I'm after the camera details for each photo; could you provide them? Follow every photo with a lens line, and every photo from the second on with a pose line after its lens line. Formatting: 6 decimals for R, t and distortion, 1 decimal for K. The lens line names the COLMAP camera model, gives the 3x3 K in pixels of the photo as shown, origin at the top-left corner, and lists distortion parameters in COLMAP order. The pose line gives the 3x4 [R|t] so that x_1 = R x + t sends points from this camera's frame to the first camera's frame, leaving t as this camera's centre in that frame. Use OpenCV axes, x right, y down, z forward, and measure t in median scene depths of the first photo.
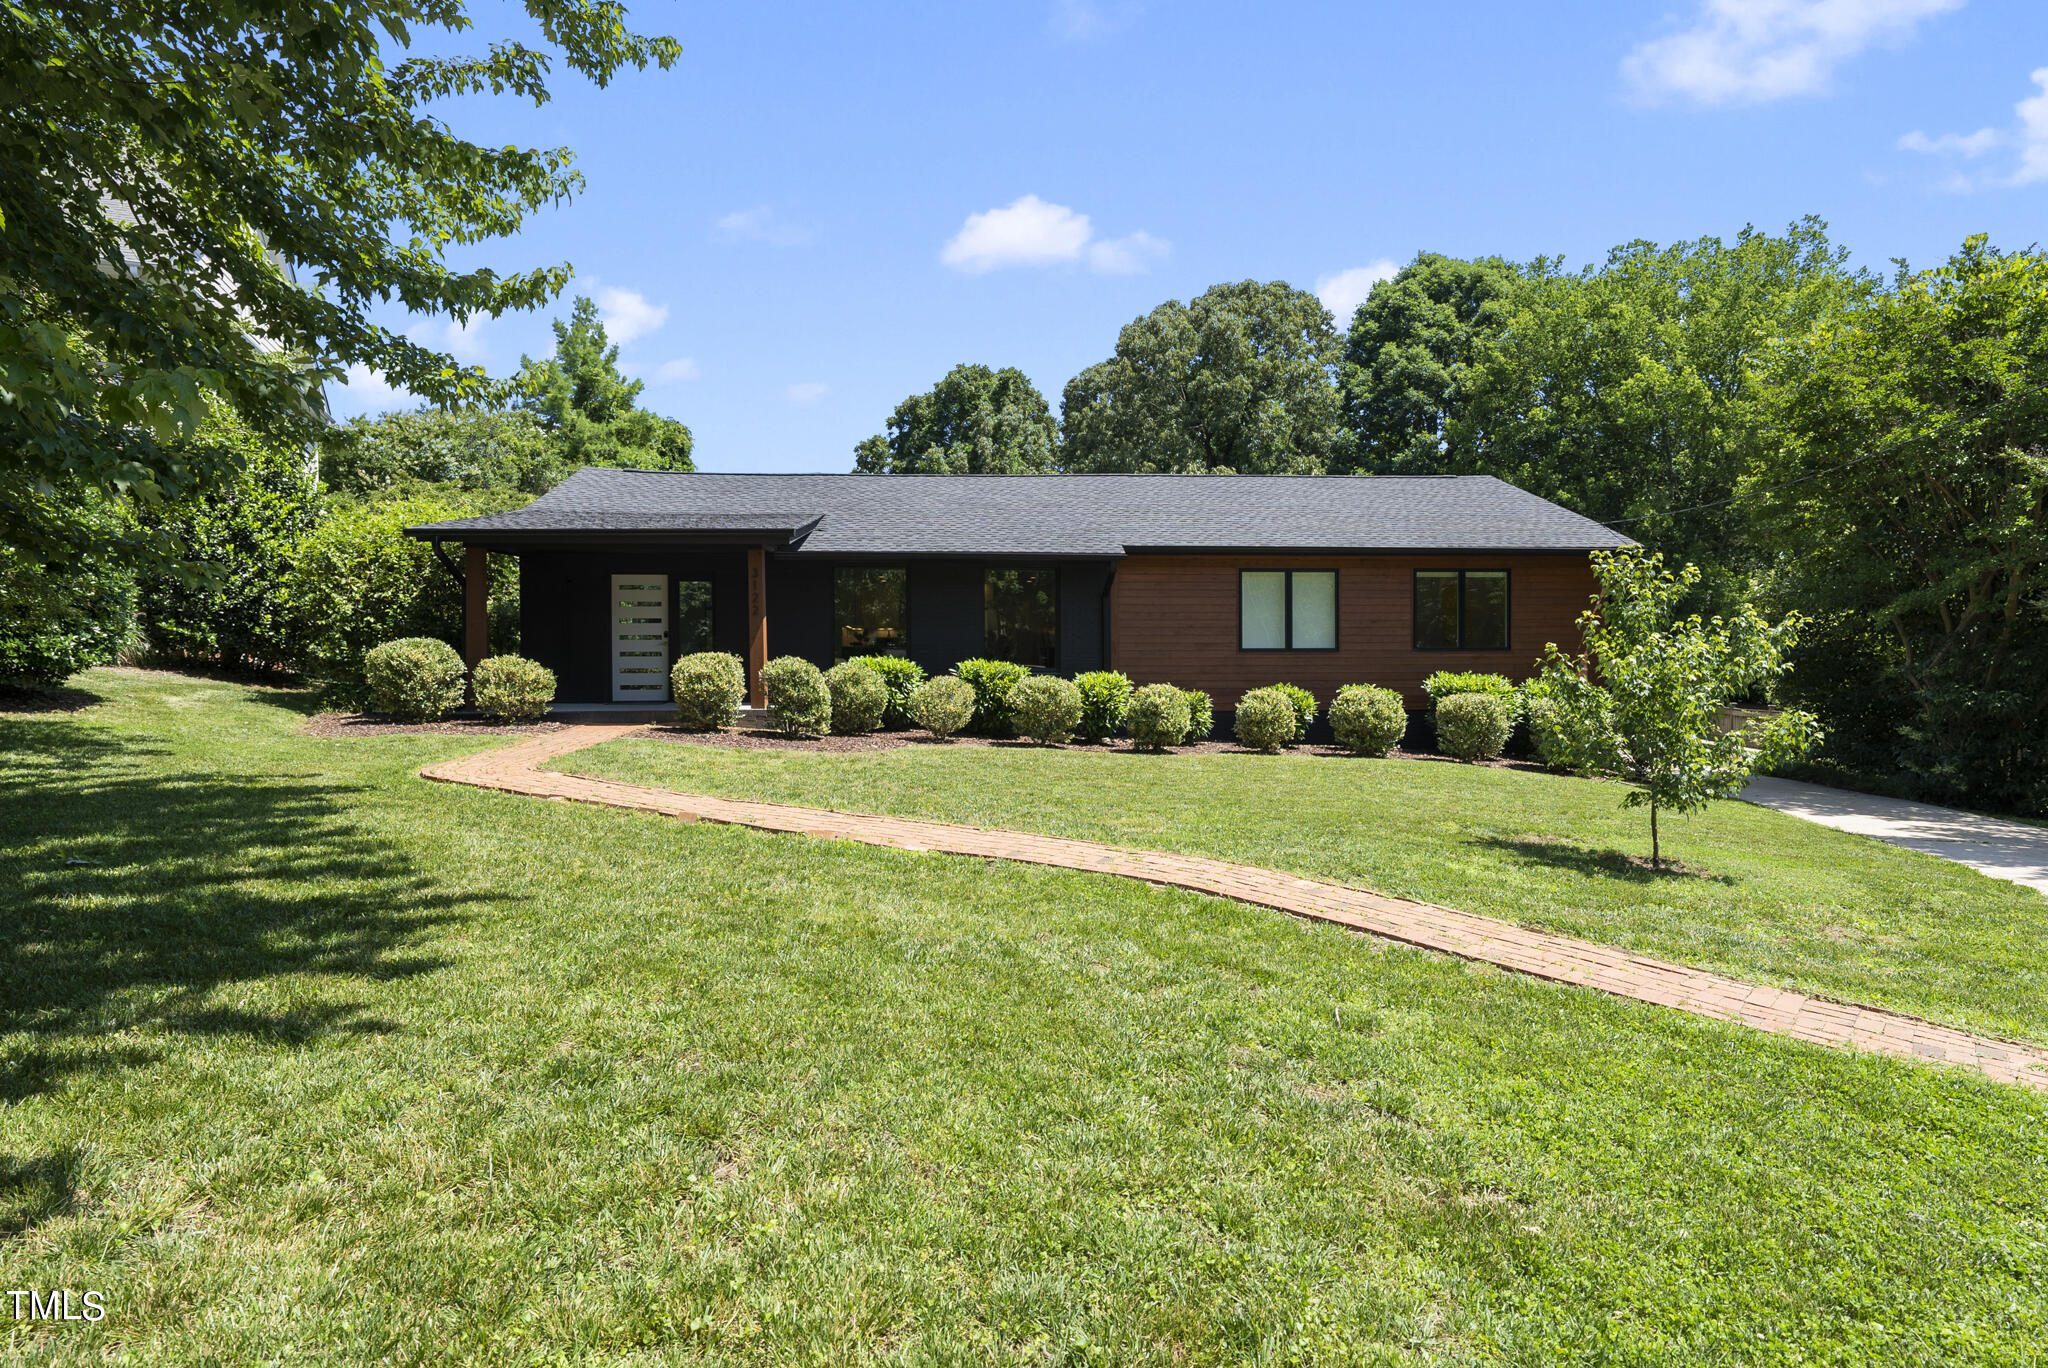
lens RADIAL K [[1053.7, 0, 1025.1], [0, 1053.7, 681.6], [0, 0, 1]] dist [0.019403, 0.001088]
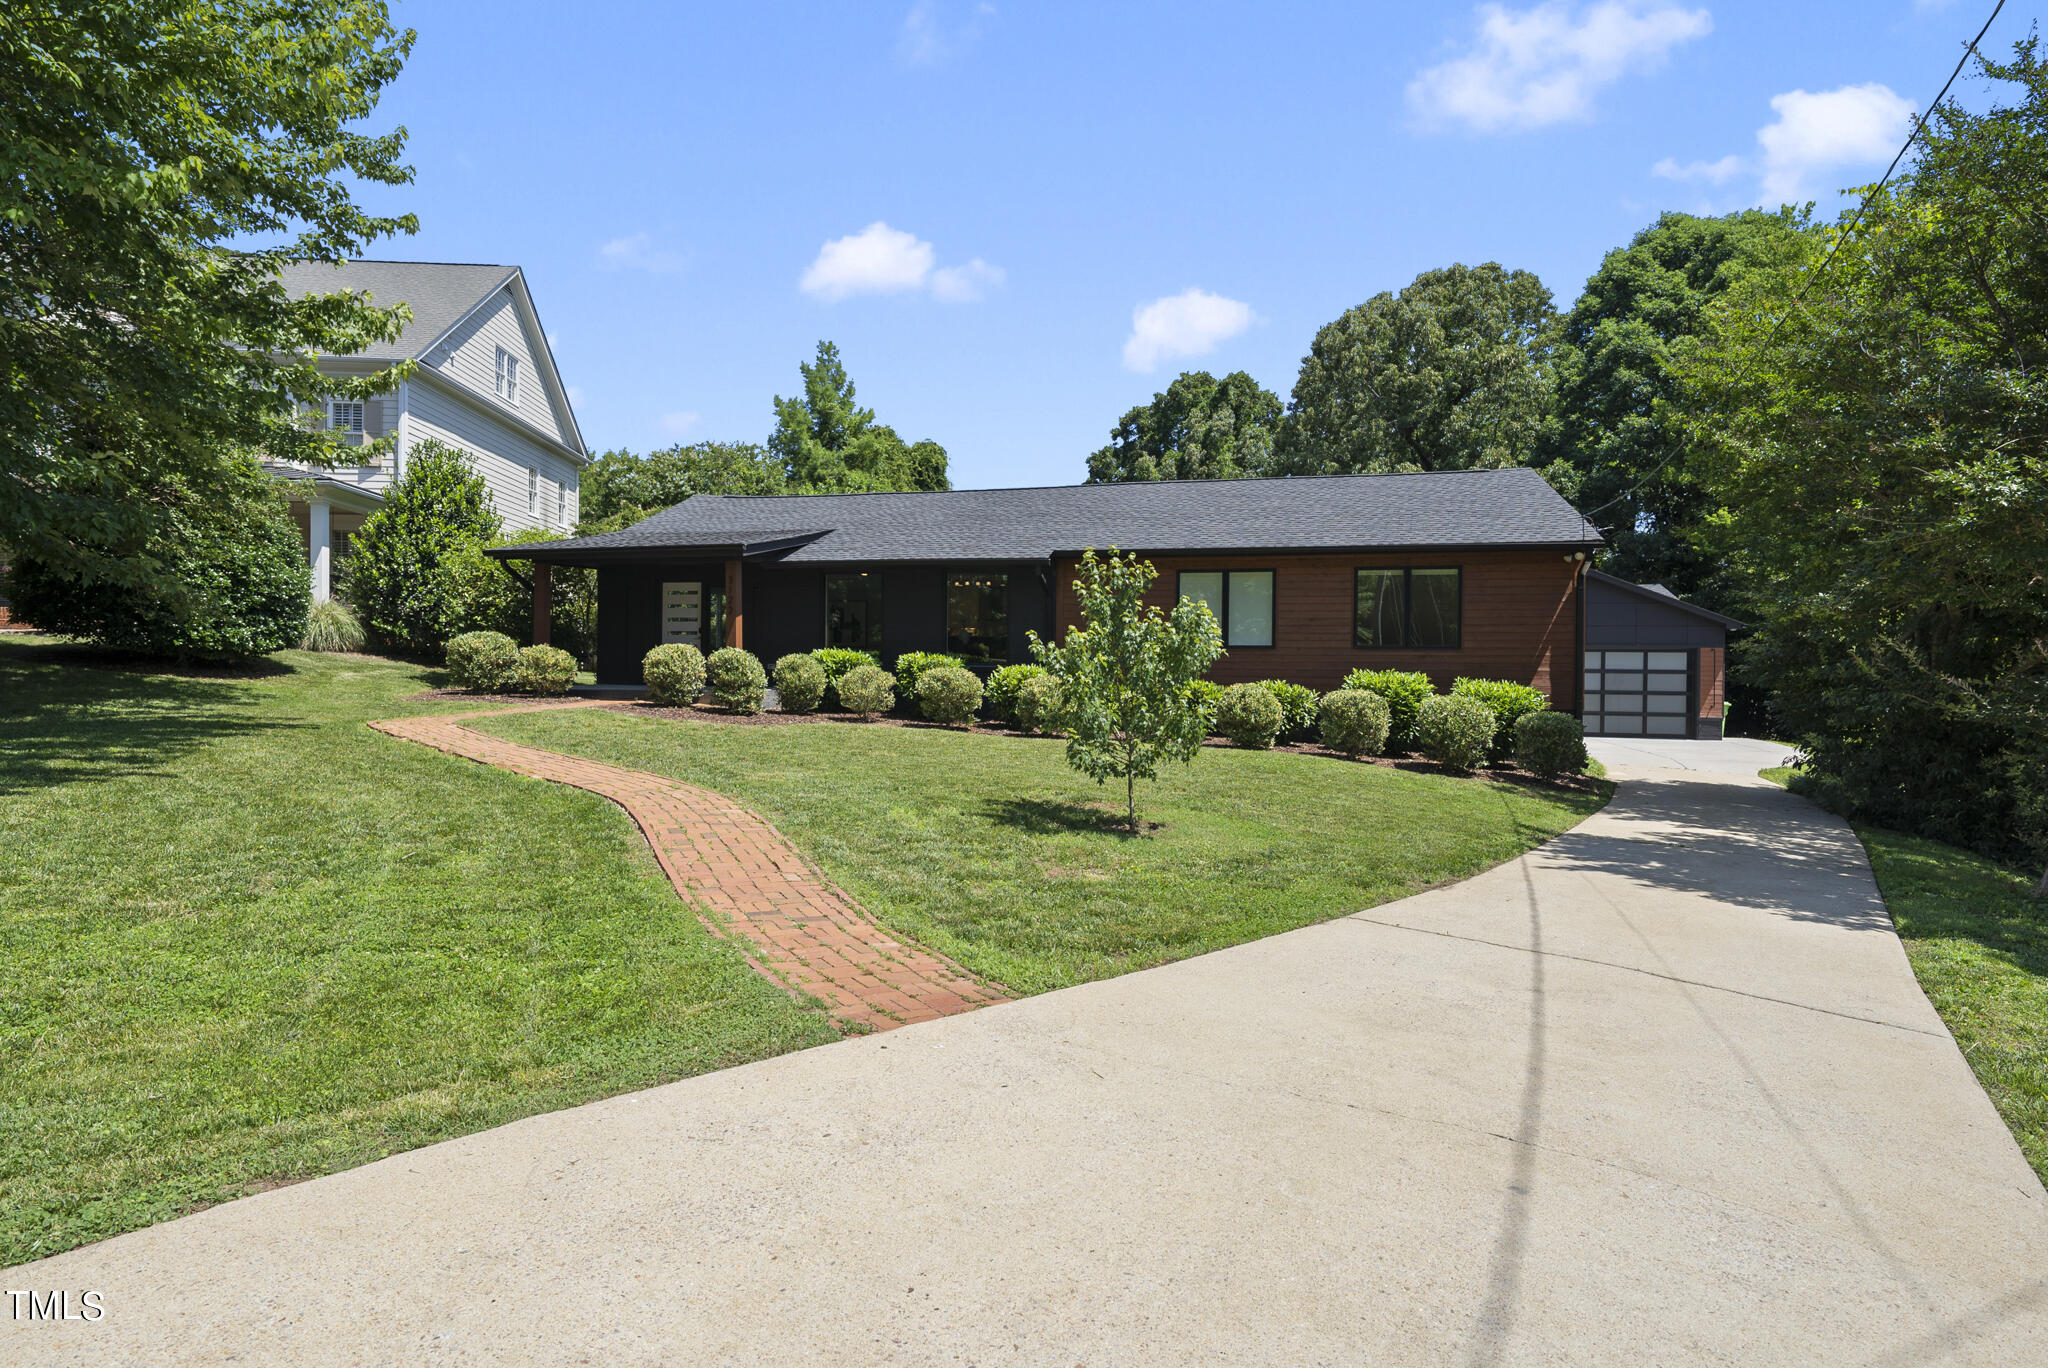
lens RADIAL K [[1053.7, 0, 1021.0], [0, 1053.7, 679.7], [0, 0, 1]] dist [0.019403, 0.001088]
pose [[0.954291, 0.015926, -0.298454, 0.139147], [-0.018217, 0.999822, -0.004894, 0.004163], [0.298323, 0.010107, 0.954411, -0.021322]]
